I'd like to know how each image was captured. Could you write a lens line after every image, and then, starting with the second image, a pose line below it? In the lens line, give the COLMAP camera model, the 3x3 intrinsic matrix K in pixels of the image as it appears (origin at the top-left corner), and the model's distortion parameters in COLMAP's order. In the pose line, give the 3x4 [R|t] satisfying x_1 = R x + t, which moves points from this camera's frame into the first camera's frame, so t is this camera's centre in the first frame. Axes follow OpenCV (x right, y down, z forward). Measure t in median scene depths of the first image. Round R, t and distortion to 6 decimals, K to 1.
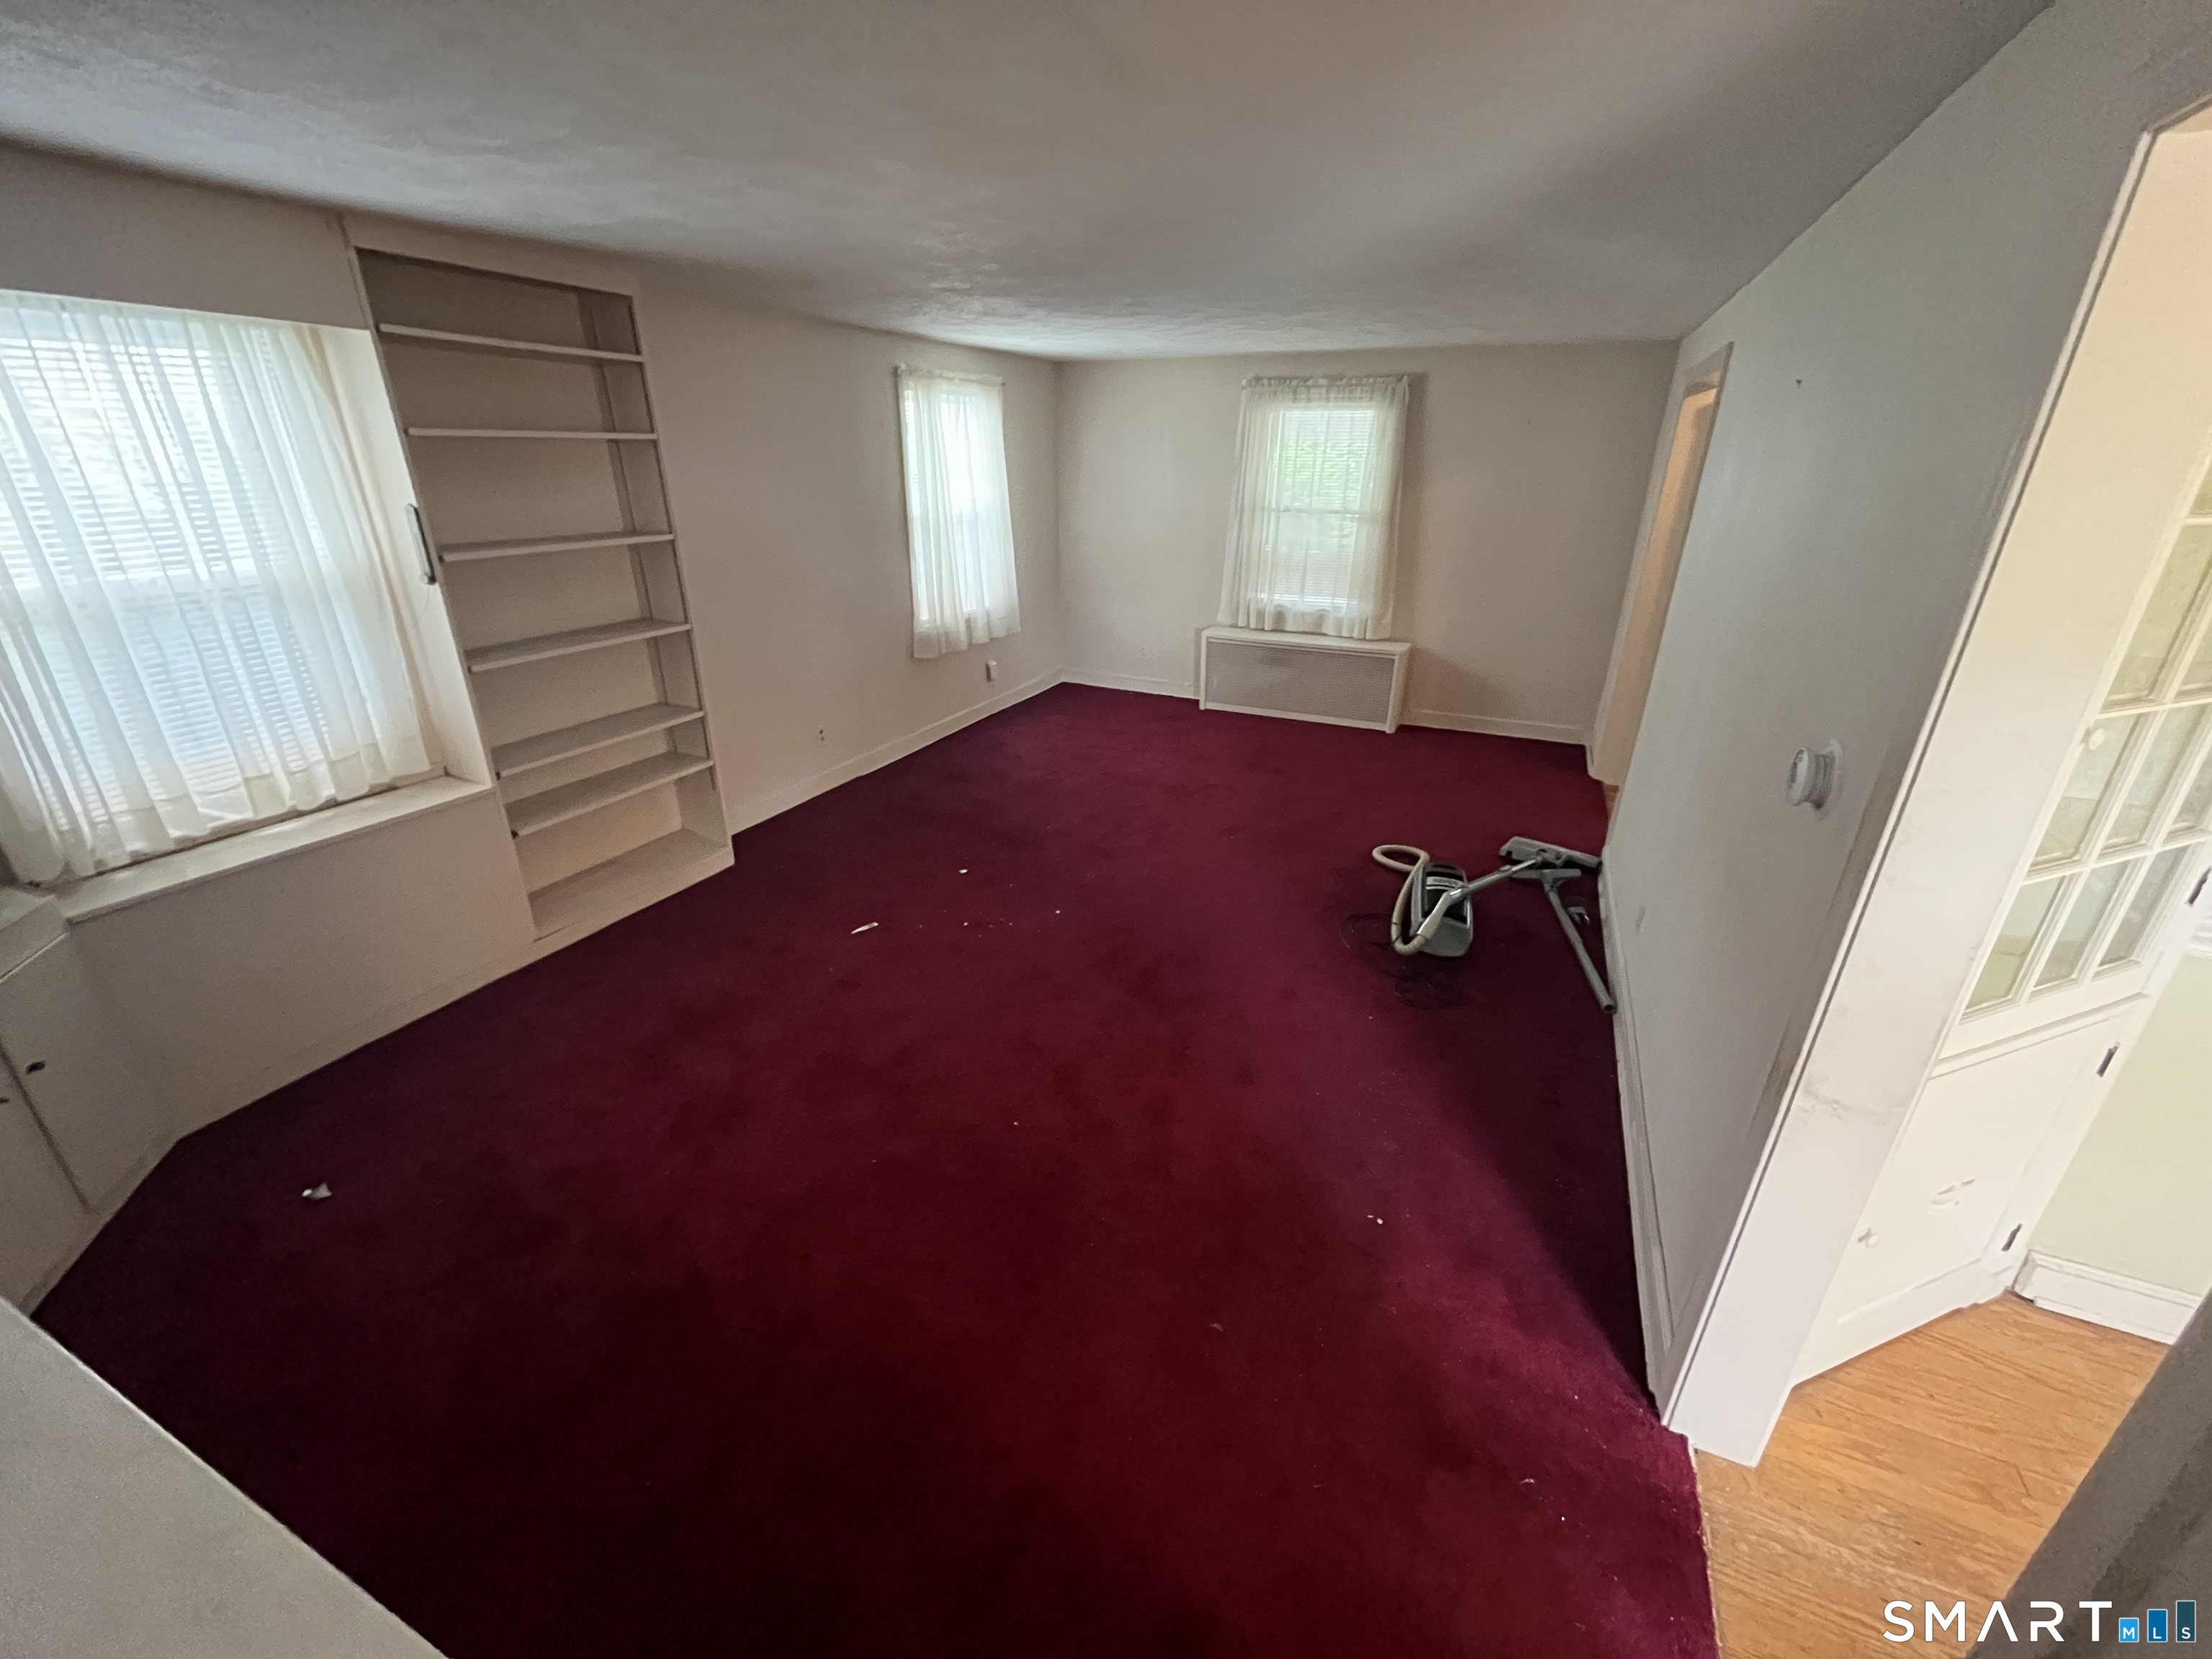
lens RADIAL K [[901.4, 0, 1108.1], [0, 901.4, 832.9], [0, 0, 1]] dist [-0.004123, -0.000350]
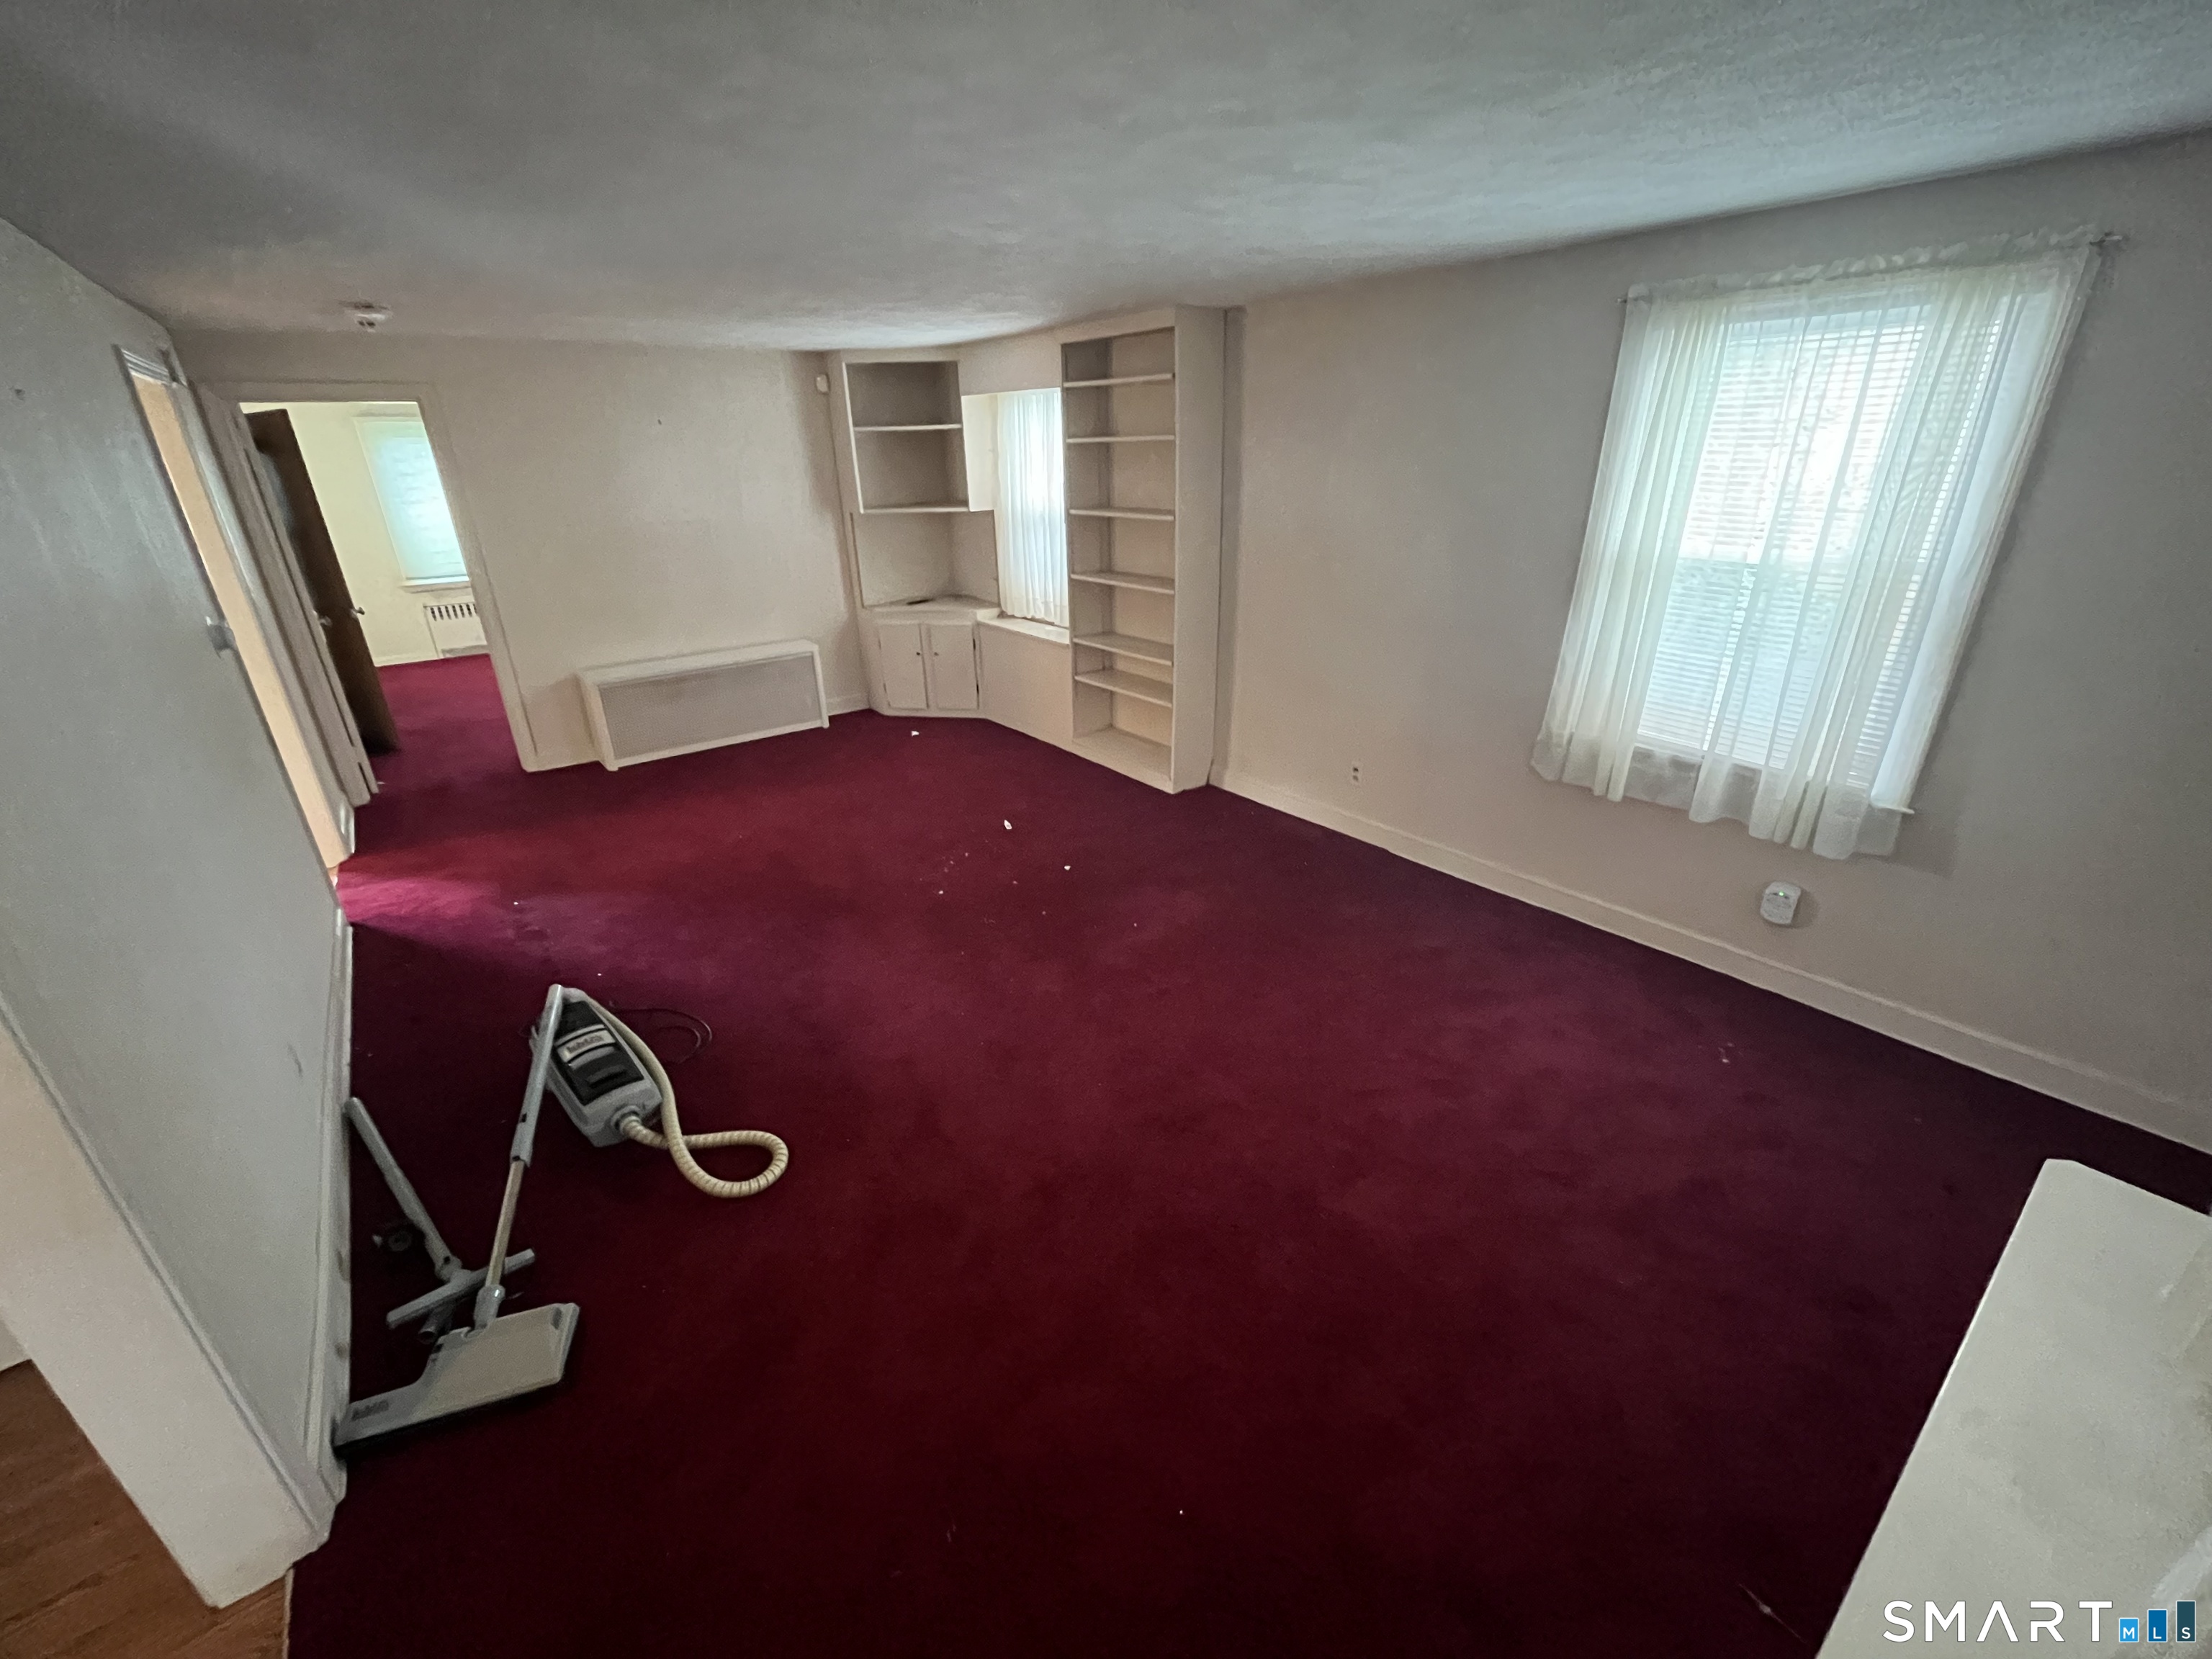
lens RADIAL K [[901.4, 0, 1107.4], [0, 901.4, 833.0], [0, 0, 1]] dist [-0.004123, -0.000350]
pose [[-0.468343, 0.346523, -0.812759, 0.633350], [-0.330507, 0.784390, 0.524879, -0.536349], [0.819402, 0.514446, -0.252835, 1.286553]]
